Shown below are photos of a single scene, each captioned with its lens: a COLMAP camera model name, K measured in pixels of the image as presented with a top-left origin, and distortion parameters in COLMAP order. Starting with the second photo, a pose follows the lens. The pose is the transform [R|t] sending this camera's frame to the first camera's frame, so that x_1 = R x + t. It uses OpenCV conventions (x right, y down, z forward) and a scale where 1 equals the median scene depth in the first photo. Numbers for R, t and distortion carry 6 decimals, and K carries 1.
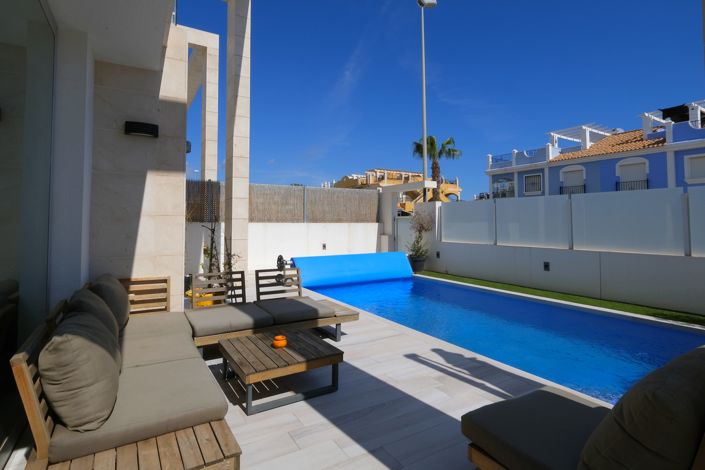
lens RADIAL K [[357.7, 0, 342.8], [0, 357.7, 209.5], [0, 0, 1]] dist [0.001895, 0.000261]
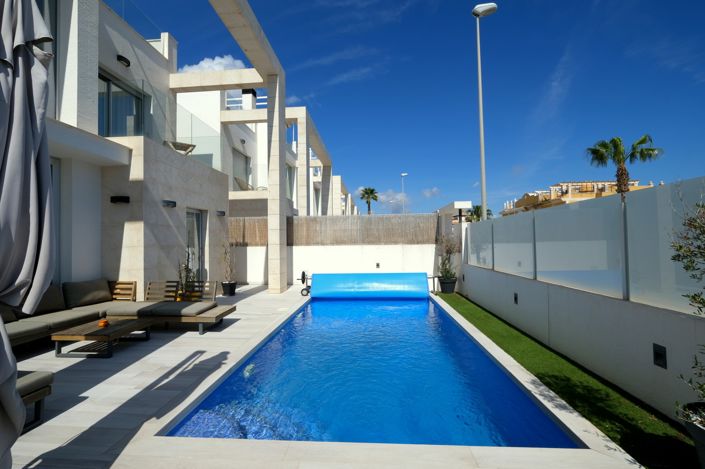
lens RADIAL K [[304.5, 0, 351.5], [0, 304.5, 235.5], [0, 0, 1]] dist [-0.000634, -0.000150]
pose [[0.819800, -0.025240, -0.572094, 0.396167], [0.035724, 0.999336, 0.007103, -0.003306], [0.571535, -0.026261, 0.820157, 0.122782]]
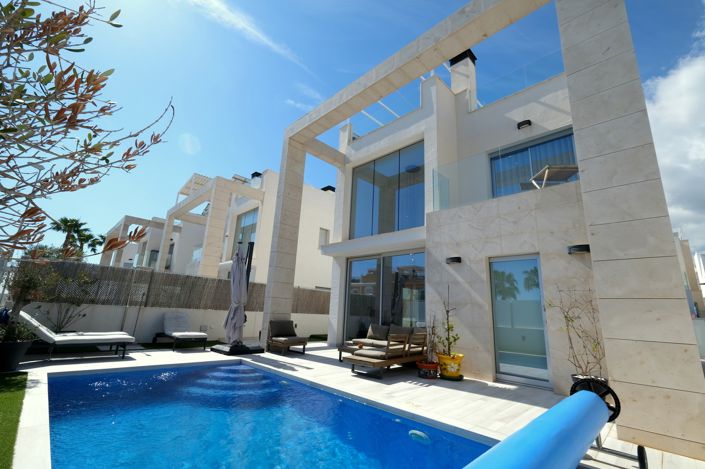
lens RADIAL K [[304.5, 0, 351.5], [0, 304.5, 235.5], [0, 0, 1]] dist [-0.000634, -0.000150]
pose [[-0.967169, -0.108652, -0.229736, 0.140856], [-0.040698, 0.958550, -0.282003, 0.048825], [0.250854, -0.263395, -0.931502, 0.822444]]
